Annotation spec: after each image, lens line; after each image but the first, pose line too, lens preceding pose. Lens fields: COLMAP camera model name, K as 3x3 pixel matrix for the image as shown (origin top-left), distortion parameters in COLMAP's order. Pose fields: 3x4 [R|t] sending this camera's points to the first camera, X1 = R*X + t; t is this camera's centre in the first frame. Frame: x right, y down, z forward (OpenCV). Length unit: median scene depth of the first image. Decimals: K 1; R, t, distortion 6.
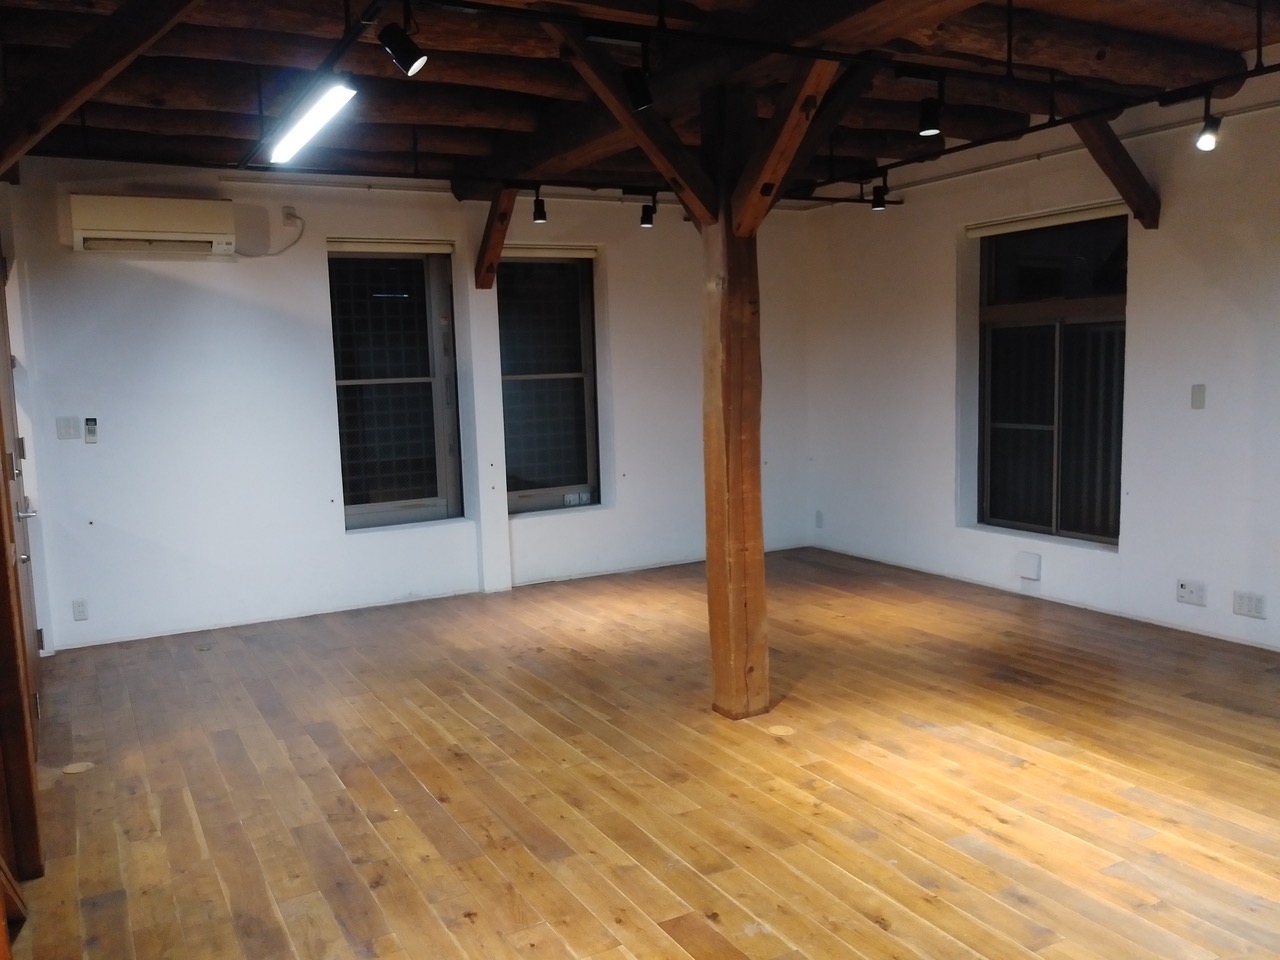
lens RADIAL K [[1048.1, 0, 640.0], [0, 1048.1, 480.0], [0, 0, 1]] dist [0.004997, -0.005308]
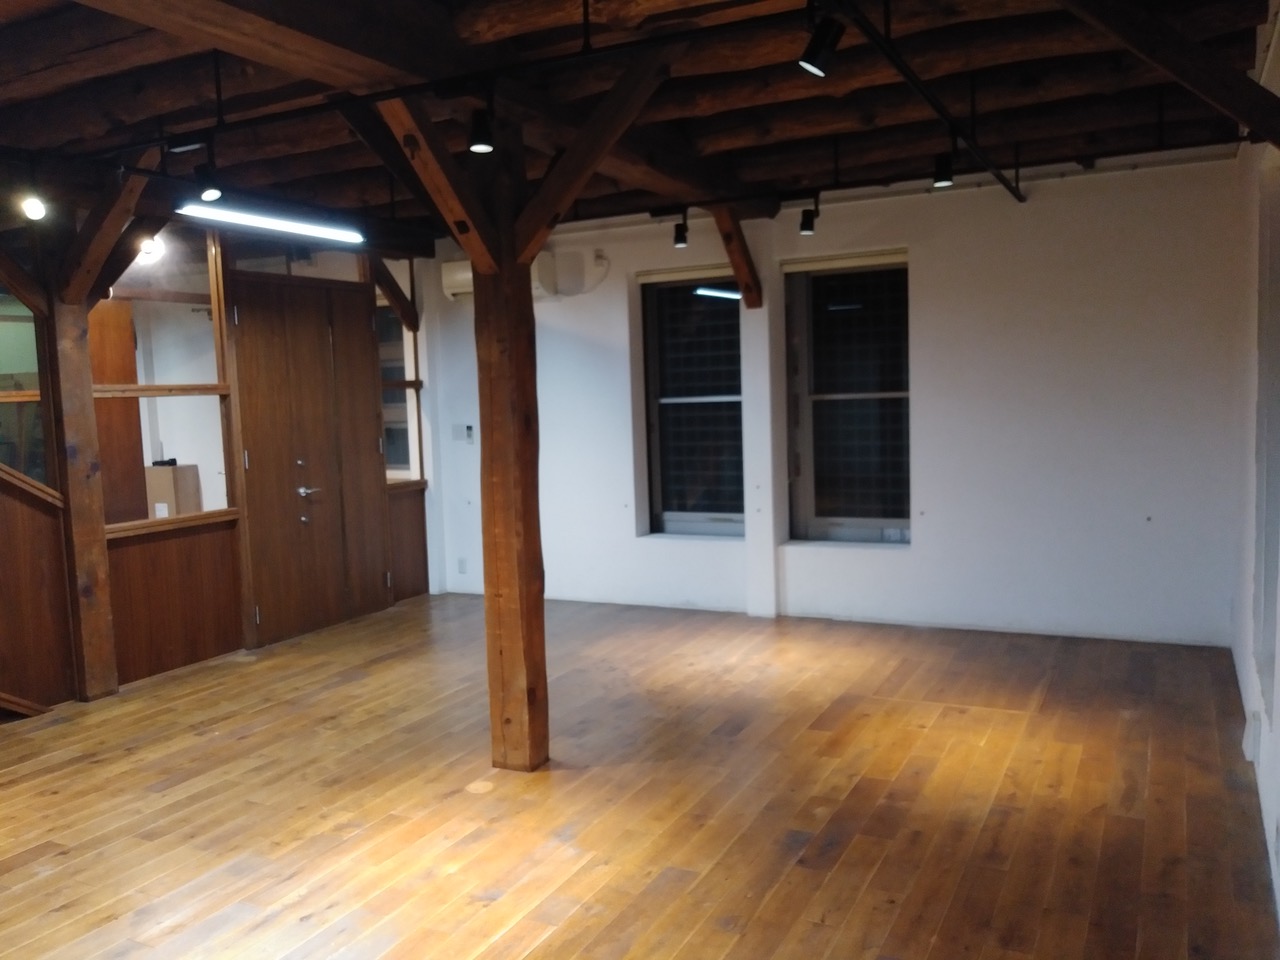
lens RADIAL K [[1065.0, 0, 640.0], [0, 1065.0, 480.0], [0, 0, 1]] dist [-0.007273, -0.006080]
pose [[0.563085, 0.082455, -0.822275, 0.979141], [-0.074423, 0.996026, 0.048914, -0.098120], [0.823041, 0.033654, 0.566984, 0.550043]]
